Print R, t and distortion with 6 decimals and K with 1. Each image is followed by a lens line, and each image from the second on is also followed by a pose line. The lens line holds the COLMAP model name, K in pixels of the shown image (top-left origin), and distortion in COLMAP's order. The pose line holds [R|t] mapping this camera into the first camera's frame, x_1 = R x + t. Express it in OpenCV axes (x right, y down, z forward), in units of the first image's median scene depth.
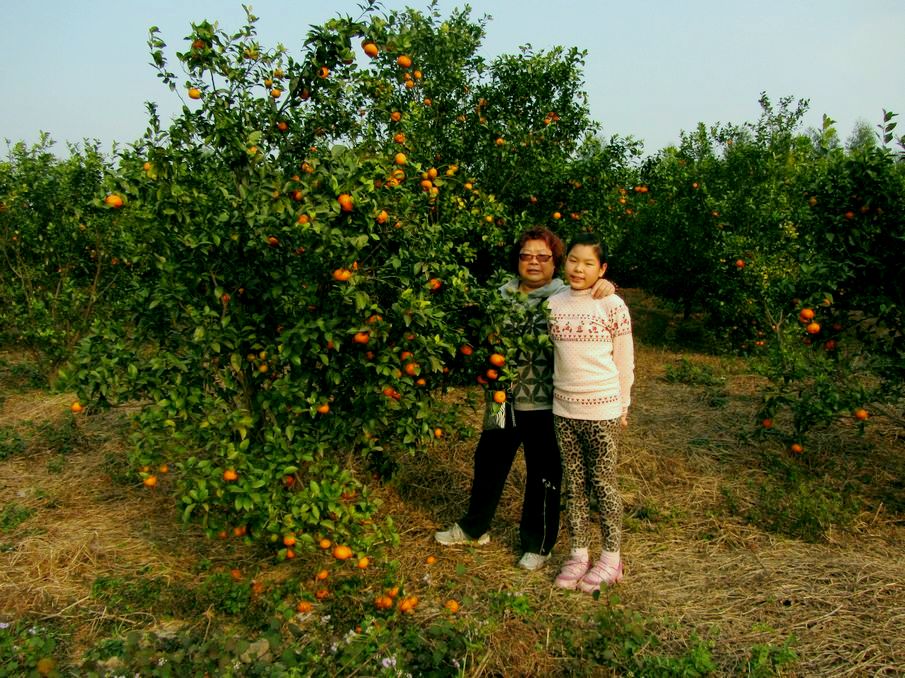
lens RADIAL K [[739.9, 0, 451.3], [0, 739.9, 324.2], [0, 0, 1]] dist [-0.014786, 0.112090]
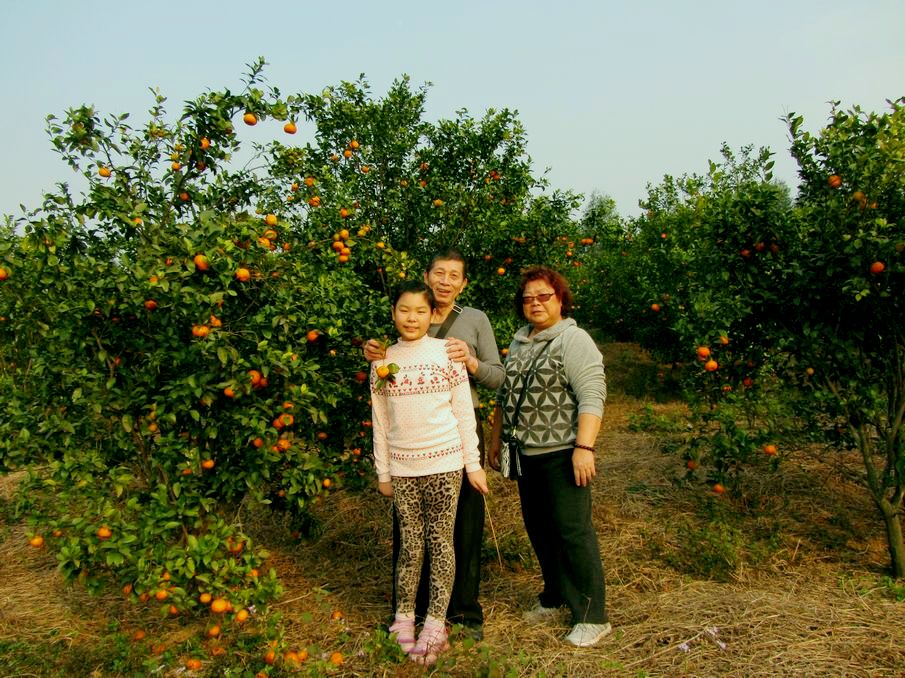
lens RADIAL K [[739.0, 0, 452.5], [0, 739.0, 339.0], [0, 0, 1]] dist [0.014299, 0.006067]
pose [[0.998096, -0.048790, -0.037725, 0.189293], [0.046040, 0.996441, -0.070612, 0.026386], [0.041036, 0.068741, 0.996790, -0.018609]]
